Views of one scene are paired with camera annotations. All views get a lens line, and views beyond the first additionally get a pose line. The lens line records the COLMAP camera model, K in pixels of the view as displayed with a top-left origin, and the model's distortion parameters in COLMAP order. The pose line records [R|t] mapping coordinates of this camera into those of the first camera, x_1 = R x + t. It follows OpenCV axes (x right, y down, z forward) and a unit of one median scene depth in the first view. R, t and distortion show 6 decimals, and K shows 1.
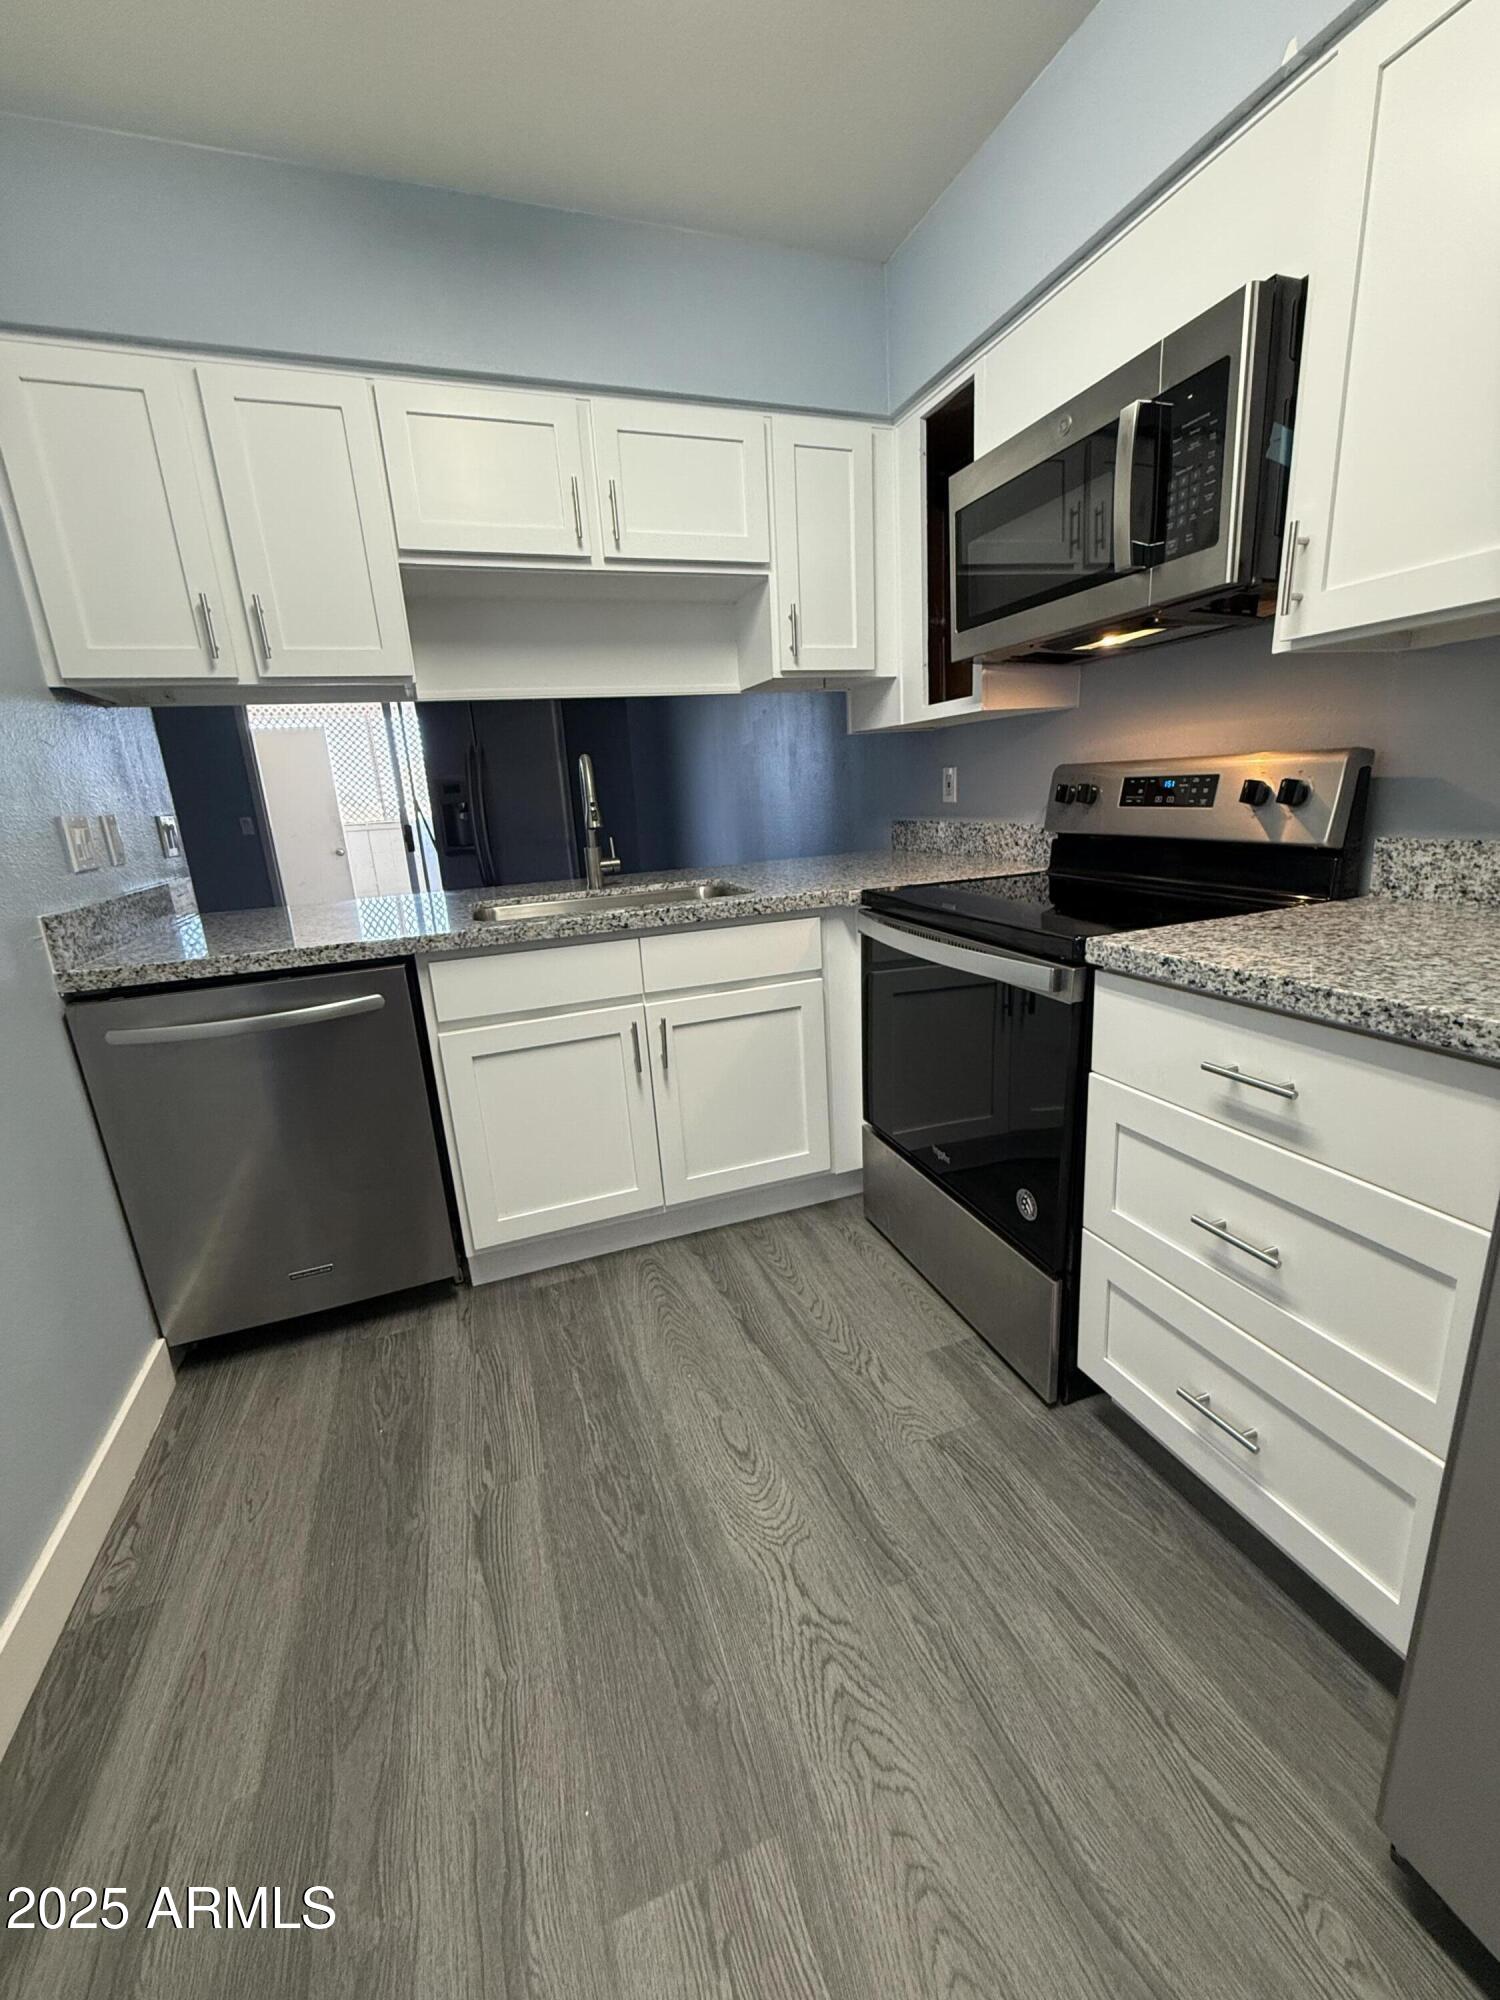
lens RADIAL K [[797.5, 0, 748.5], [0, 797.5, 997.0], [0, 0, 1]] dist [-0.000228, -0.000086]
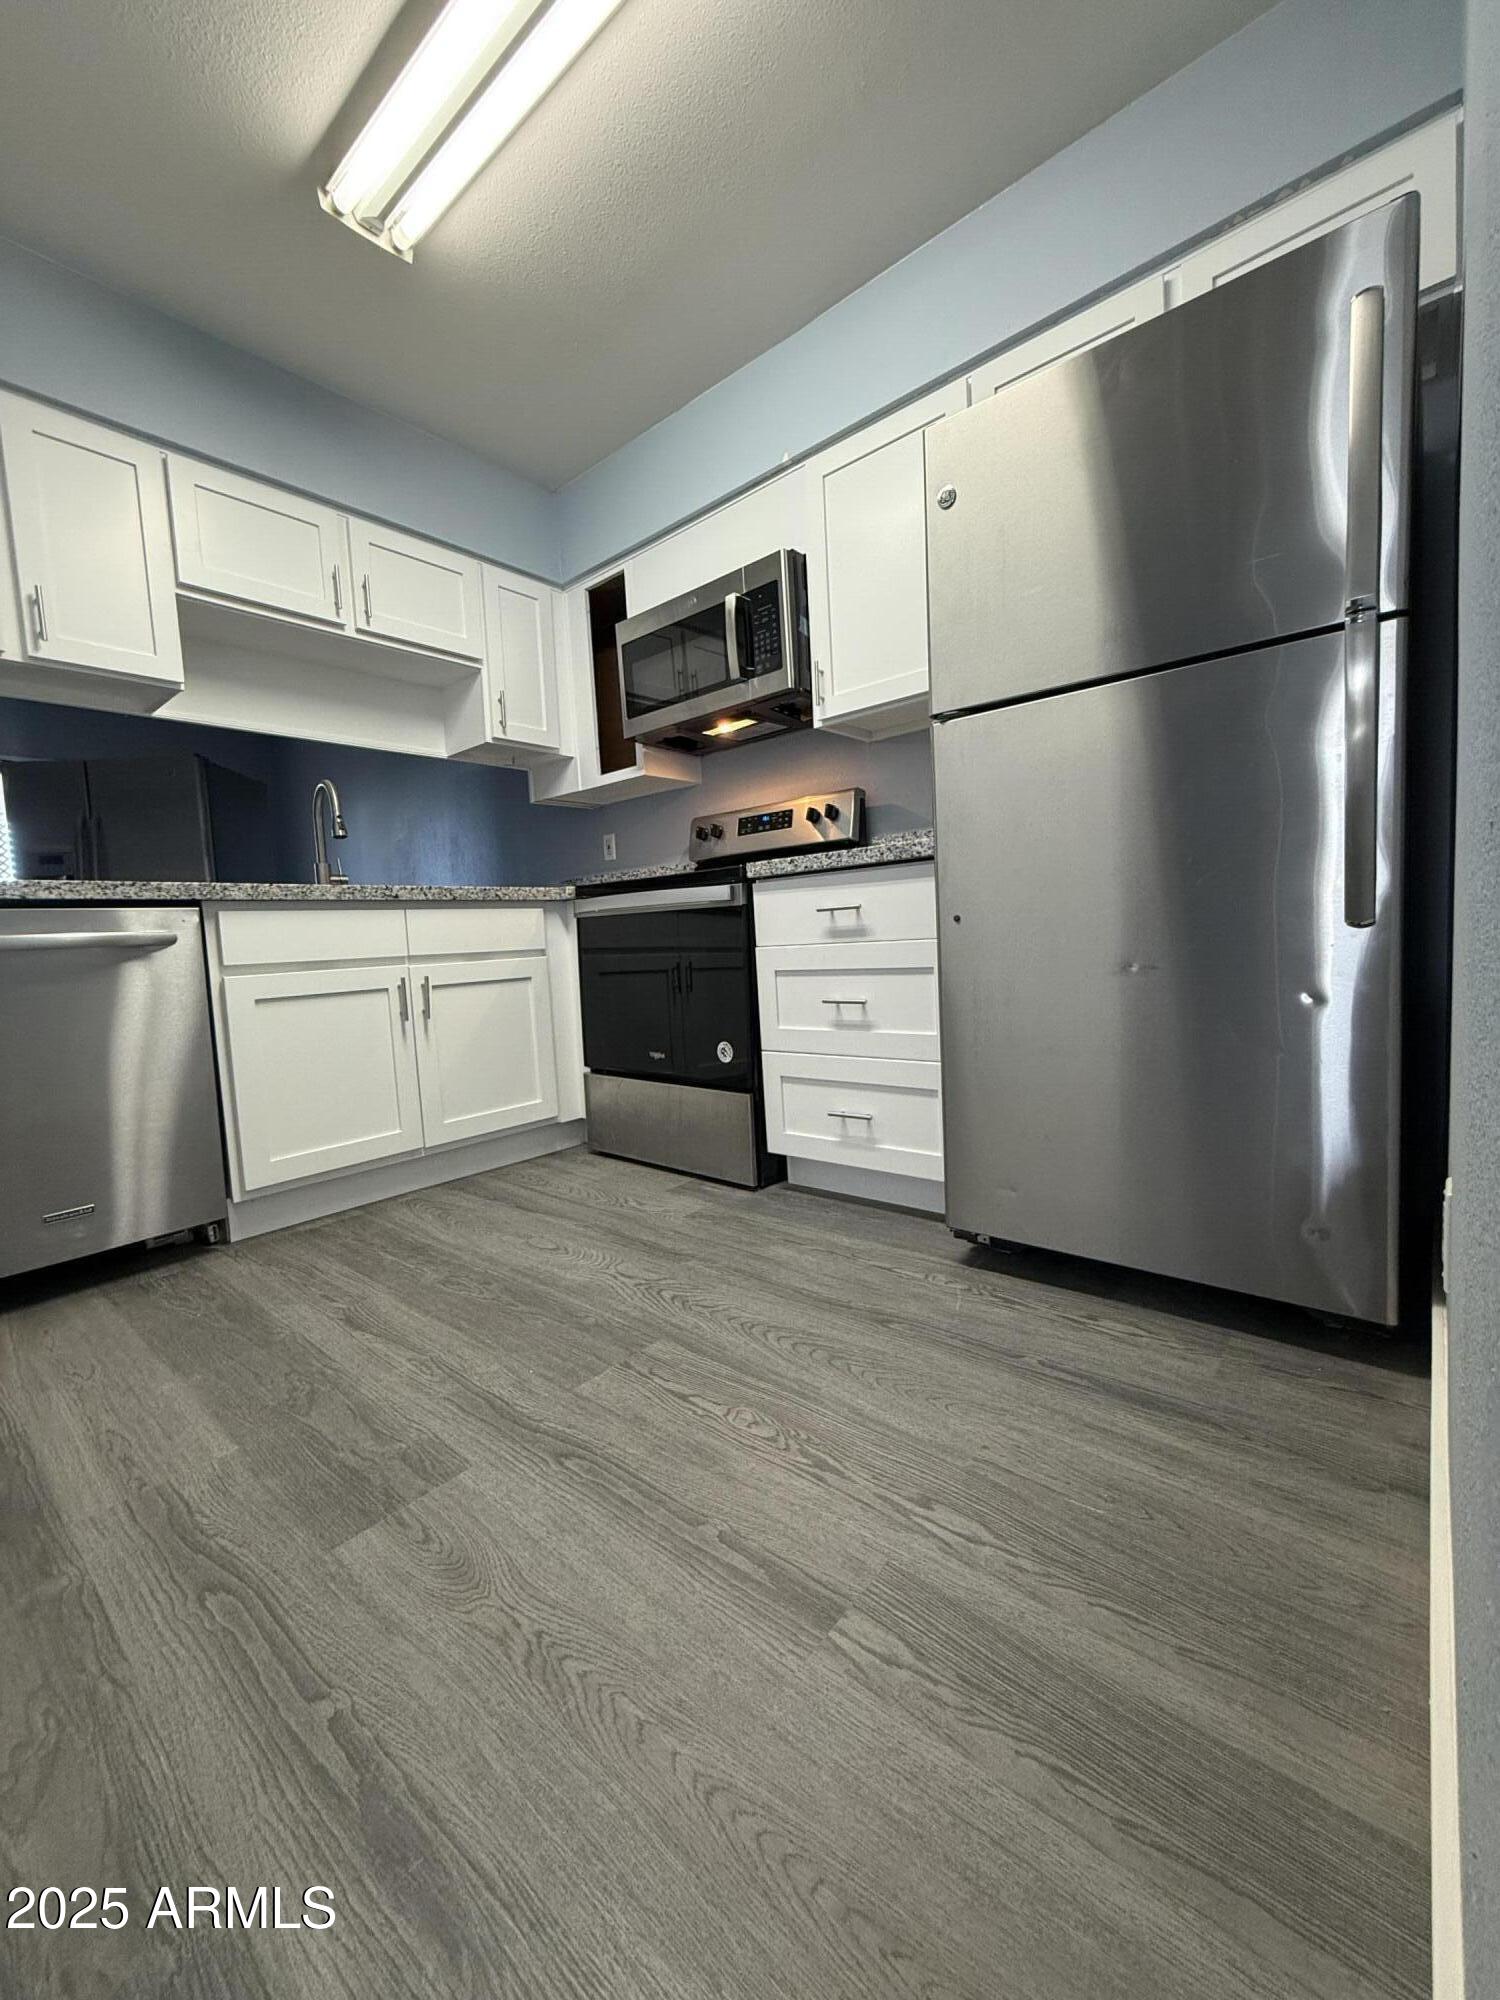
lens RADIAL K [[797.5, 0, 753.4], [0, 797.5, 994.9], [0, 0, 1]] dist [-0.000228, -0.000086]
pose [[0.872361, -0.020936, 0.488414, -0.307422], [0.123365, 0.976176, -0.178500, 0.385277], [-0.473041, 0.215969, 0.854160, -0.310682]]
